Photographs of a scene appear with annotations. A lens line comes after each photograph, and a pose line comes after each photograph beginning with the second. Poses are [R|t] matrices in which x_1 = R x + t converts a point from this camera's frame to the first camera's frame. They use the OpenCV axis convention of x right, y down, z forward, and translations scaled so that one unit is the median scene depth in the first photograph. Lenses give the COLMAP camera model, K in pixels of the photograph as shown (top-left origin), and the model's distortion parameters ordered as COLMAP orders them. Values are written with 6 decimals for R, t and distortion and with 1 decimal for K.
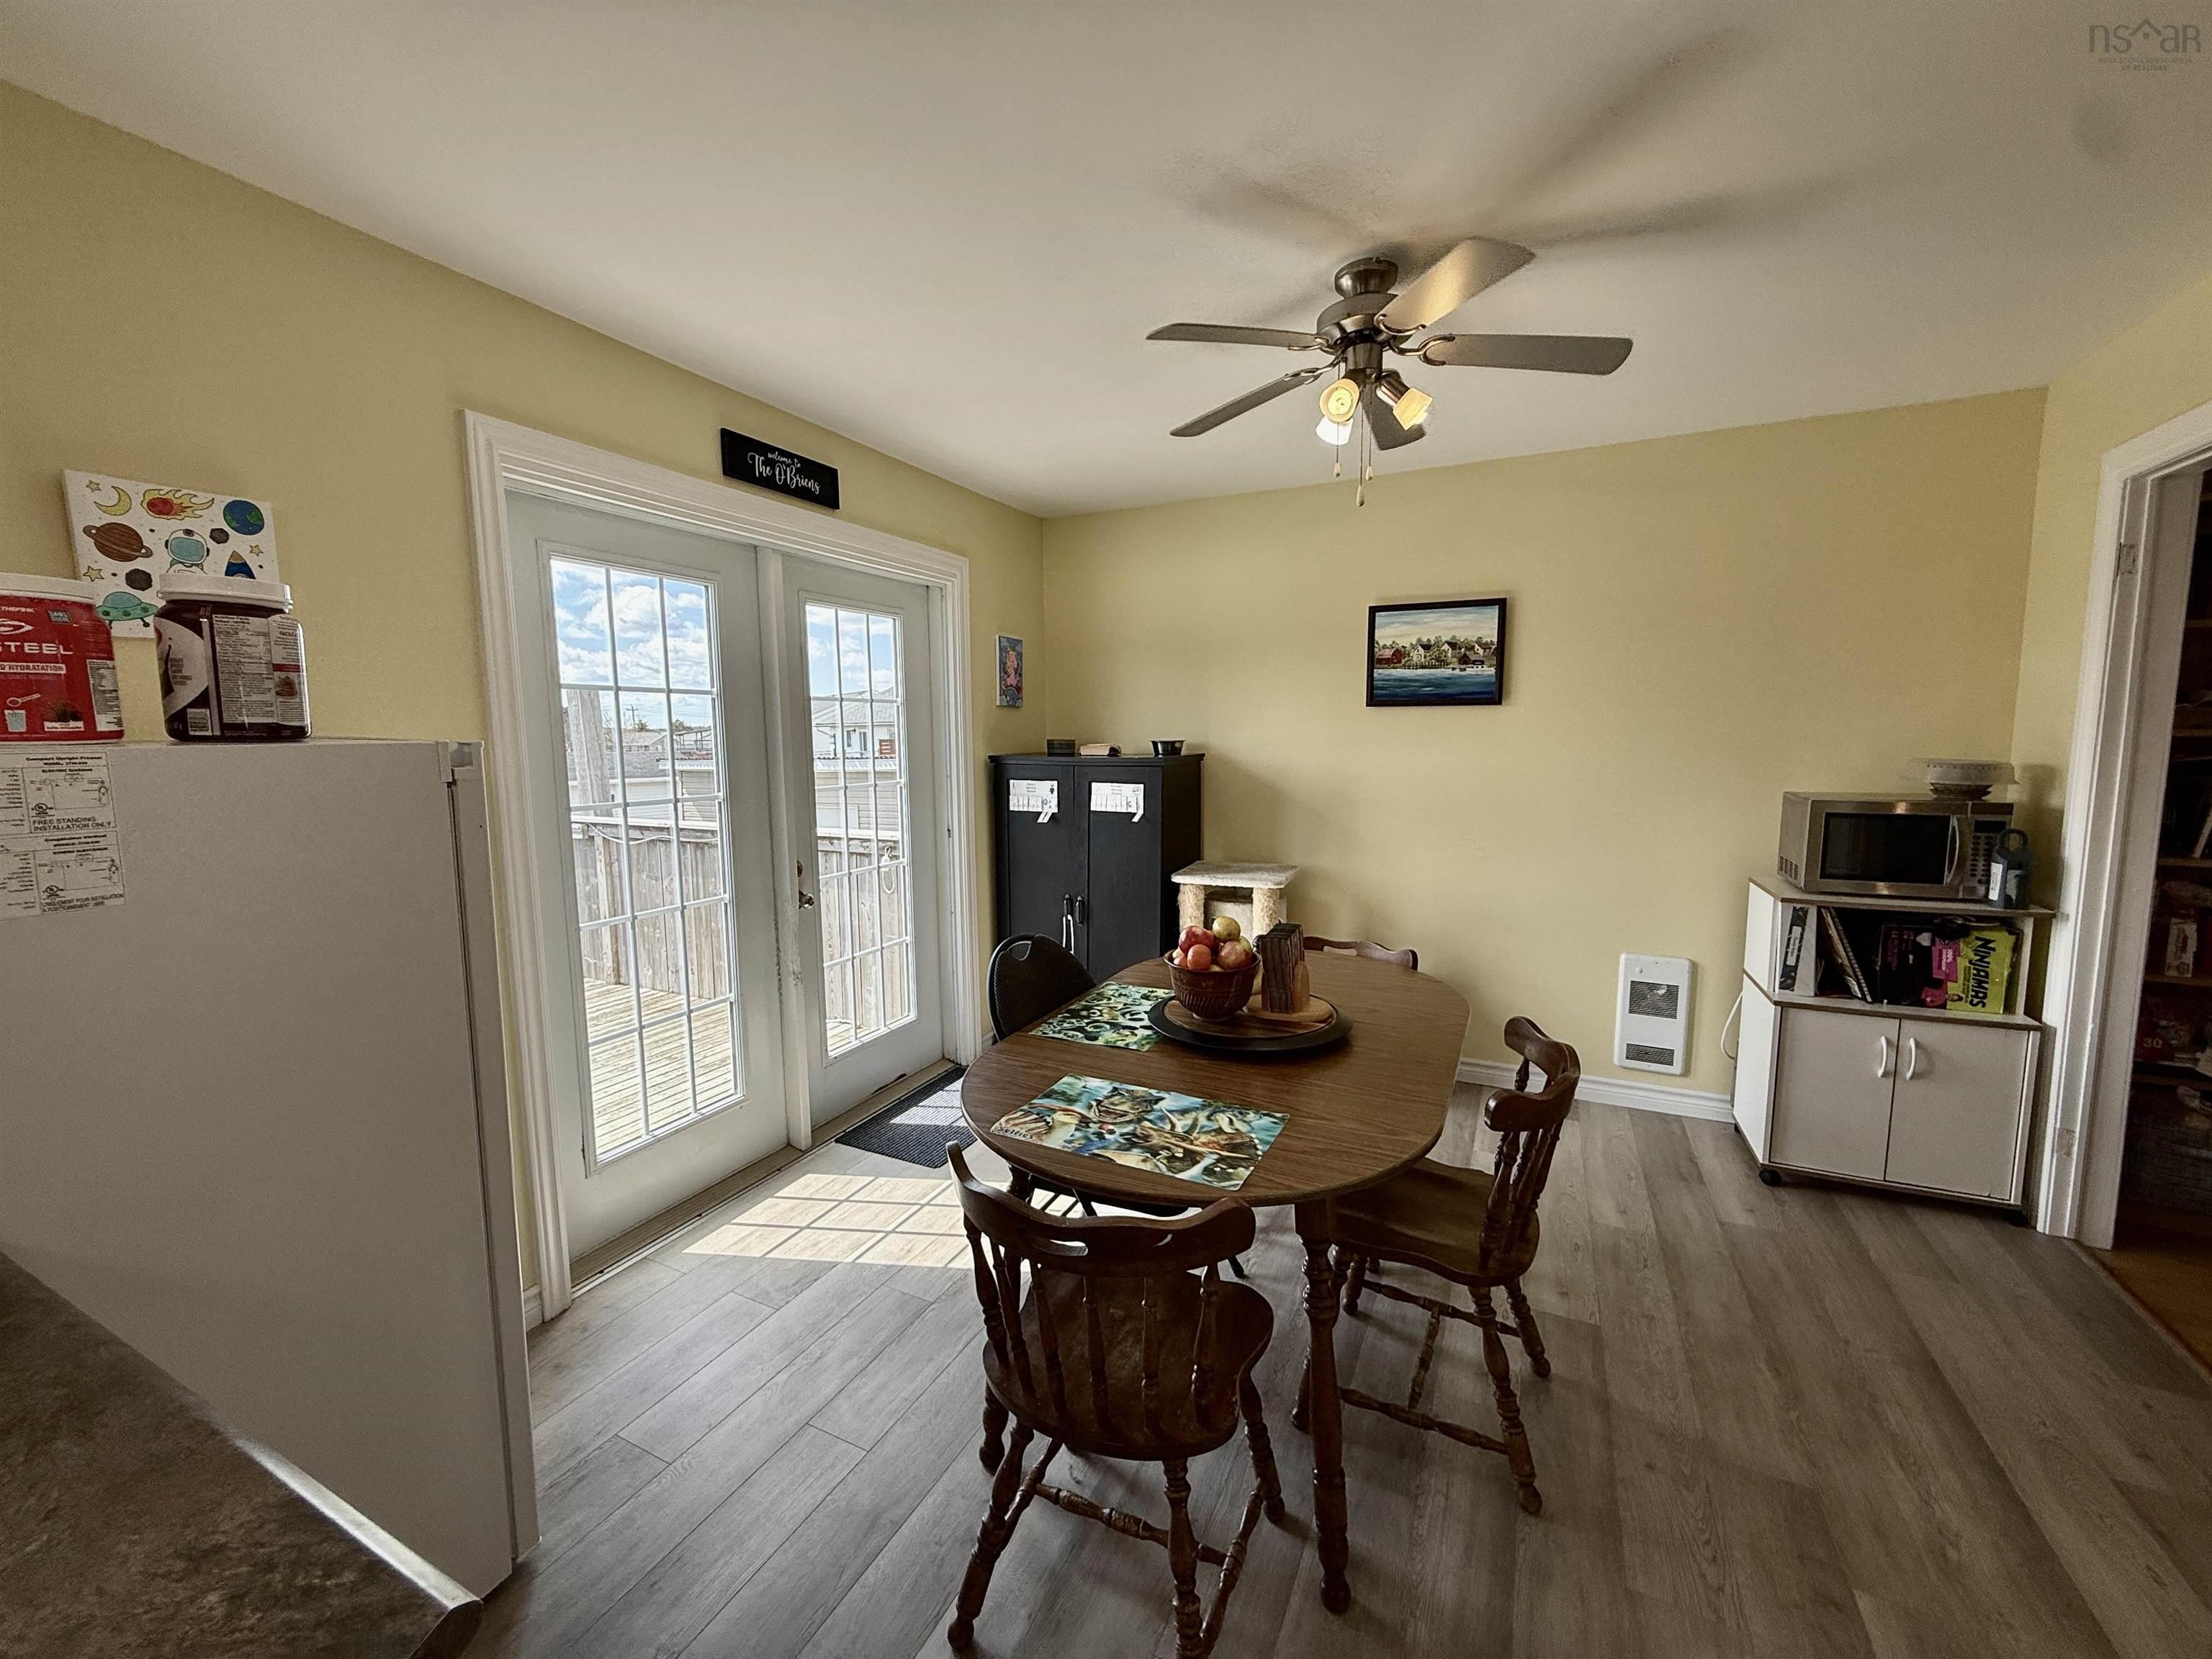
lens RADIAL K [[878.4, 0, 1098.3], [0, 878.4, 828.9], [0, 0, 1]] dist [0.000424, -0.000035]
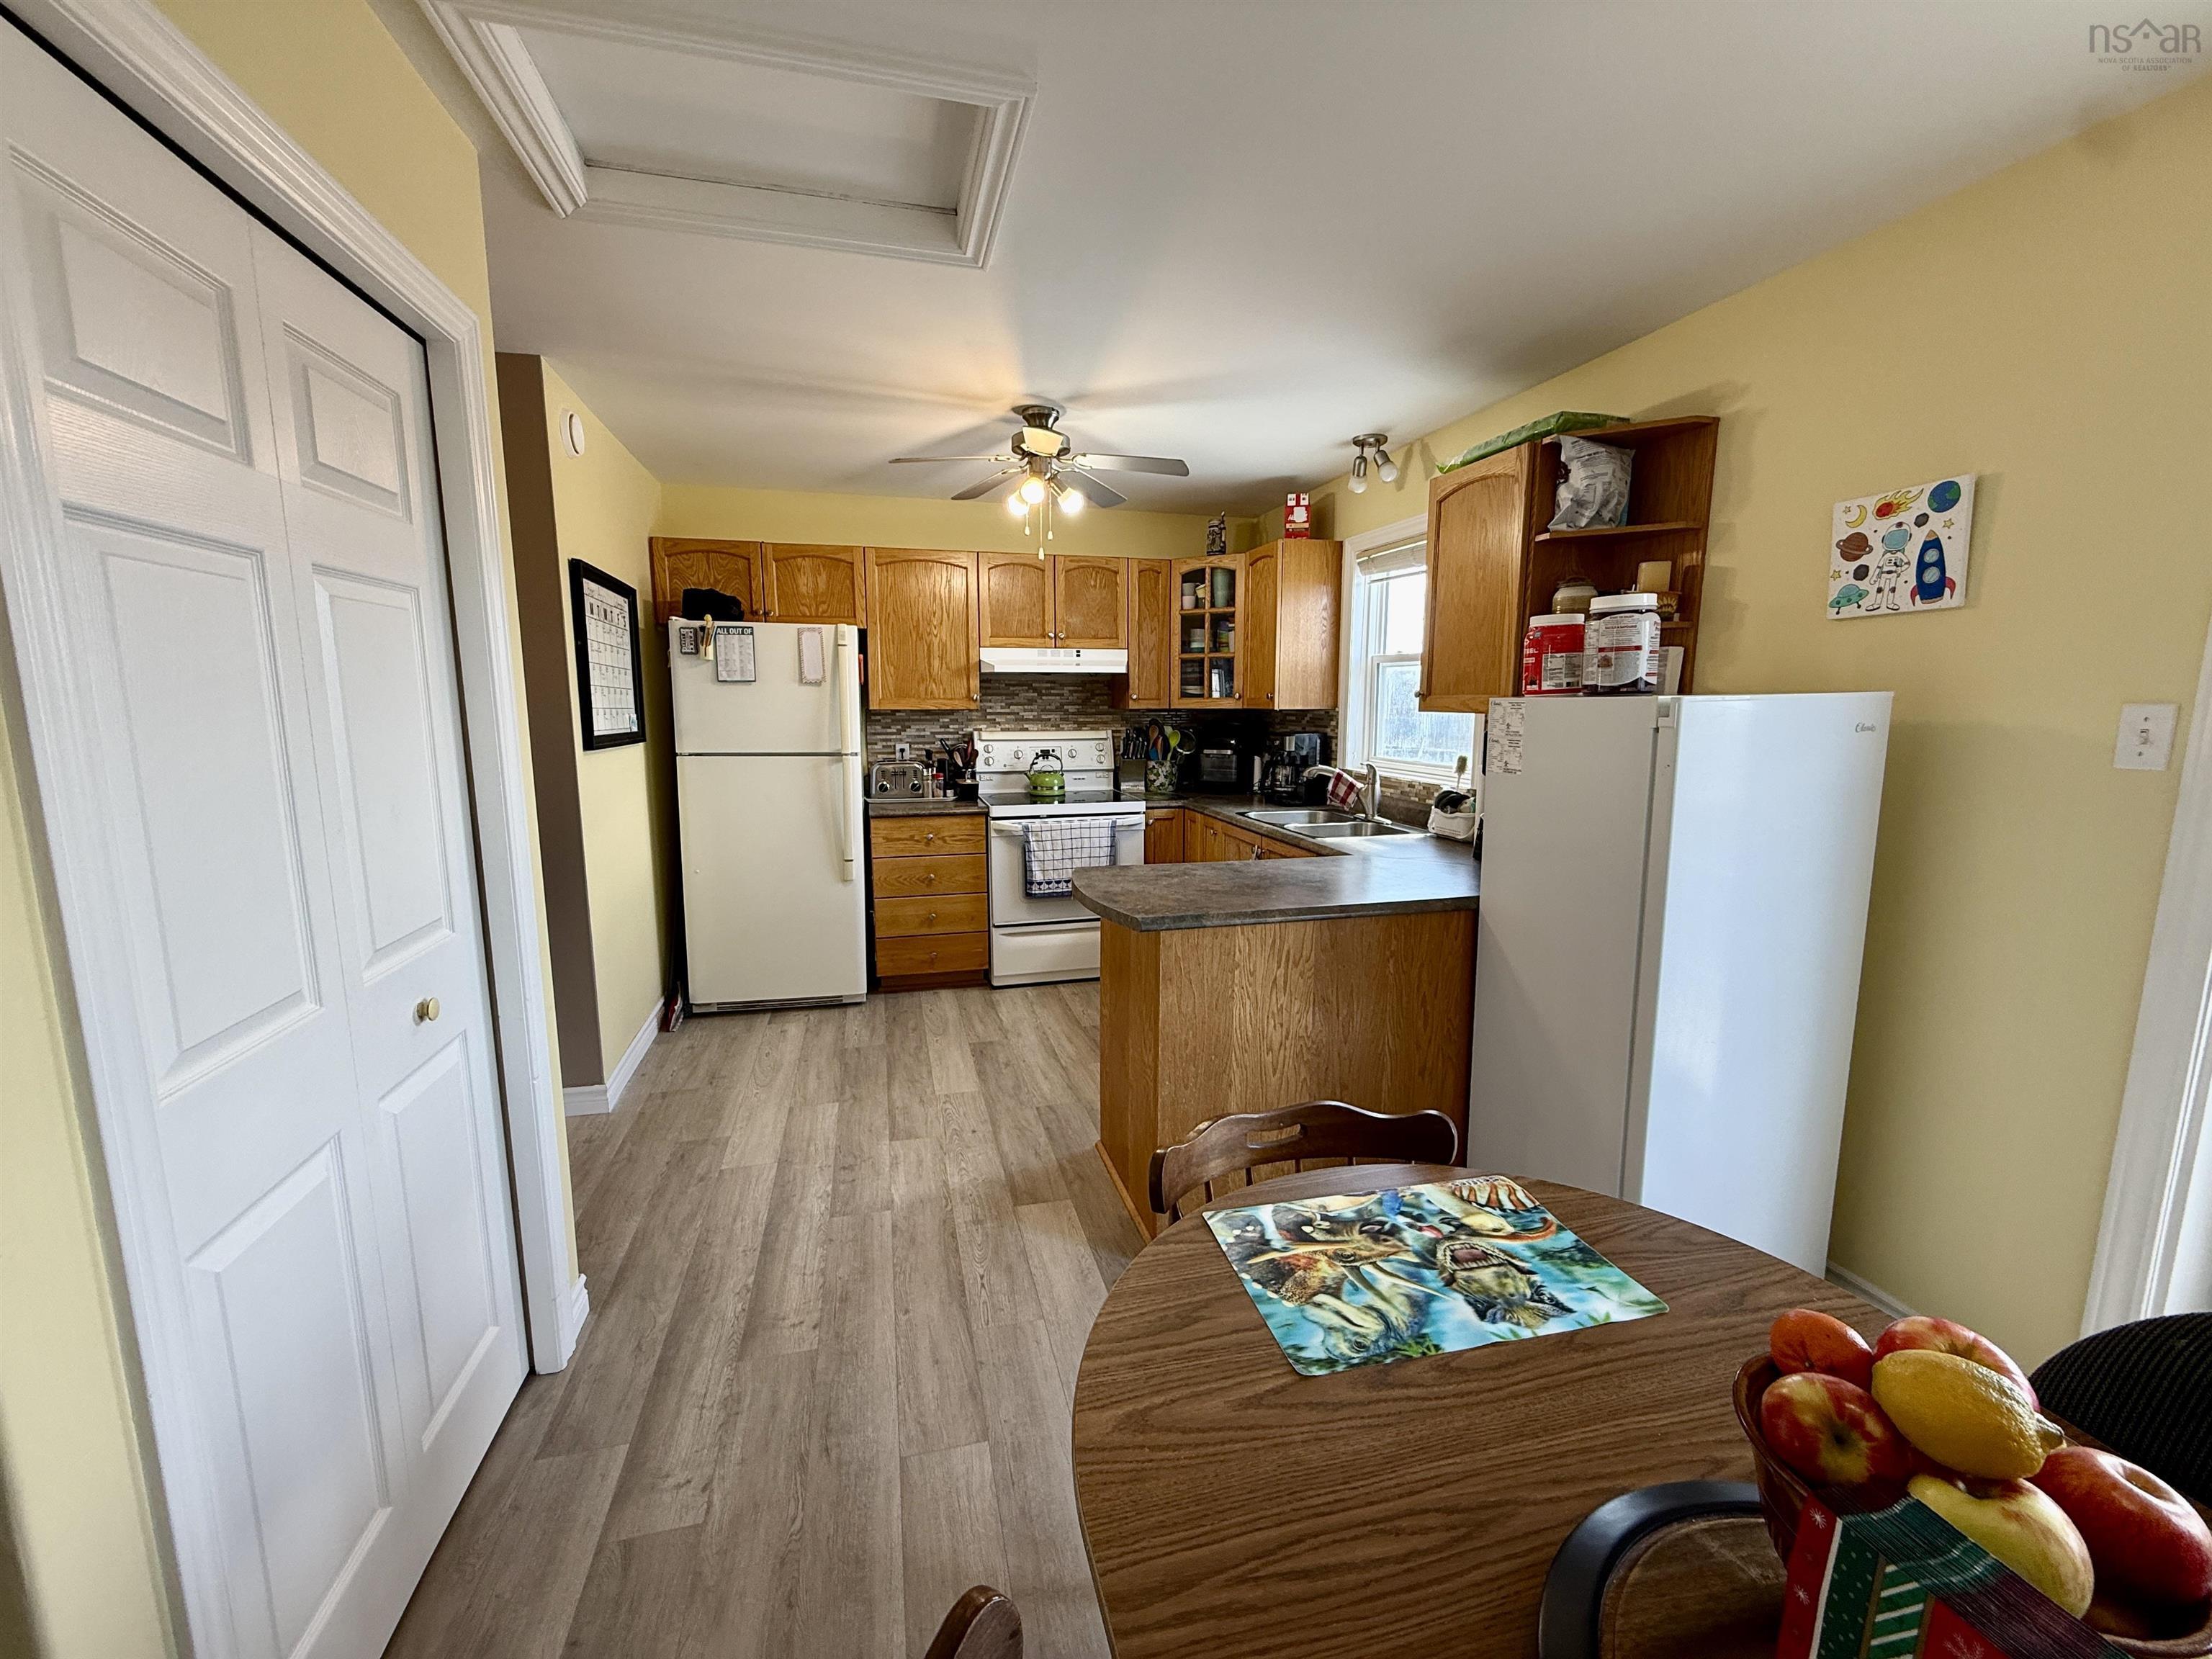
lens RADIAL K [[878.9, 0, 1099.0], [0, 878.9, 830.0], [0, 0, 1]] dist [0.000010, 0.000124]
pose [[-0.756380, 0.104229, -0.645776, 0.425323], [-0.066666, 0.969801, 0.234610, -0.090098], [0.650727, 0.220505, -0.726589, 0.825809]]
